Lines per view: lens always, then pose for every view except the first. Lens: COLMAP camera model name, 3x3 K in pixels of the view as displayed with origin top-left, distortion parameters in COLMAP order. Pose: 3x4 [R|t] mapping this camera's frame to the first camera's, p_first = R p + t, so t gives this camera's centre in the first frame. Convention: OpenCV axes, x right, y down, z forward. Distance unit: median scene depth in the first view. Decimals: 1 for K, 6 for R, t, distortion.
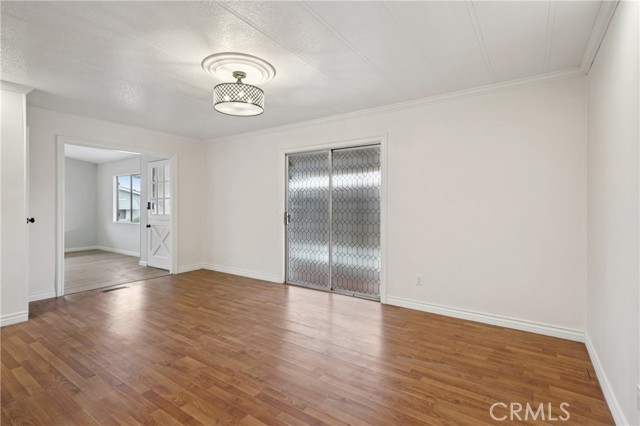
lens RADIAL K [[306.5, 0, 316.4], [0, 306.5, 204.9], [0, 0, 1]] dist [-0.000896, -0.000135]
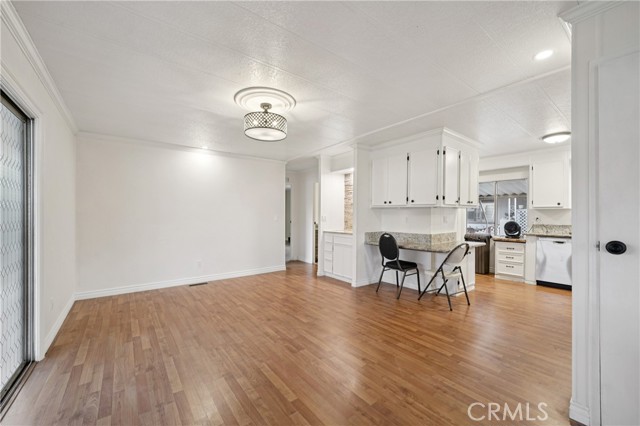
lens RADIAL K [[255.4, 0, 317.4], [0, 255.4, 215.4], [0, 0, 1]] dist [0.000211, 0.000047]
pose [[-0.951361, -0.002571, 0.308067, -0.721893], [-0.004932, 0.999964, -0.006884, 0.004425], [-0.308038, -0.008068, -0.951340, 1.818559]]
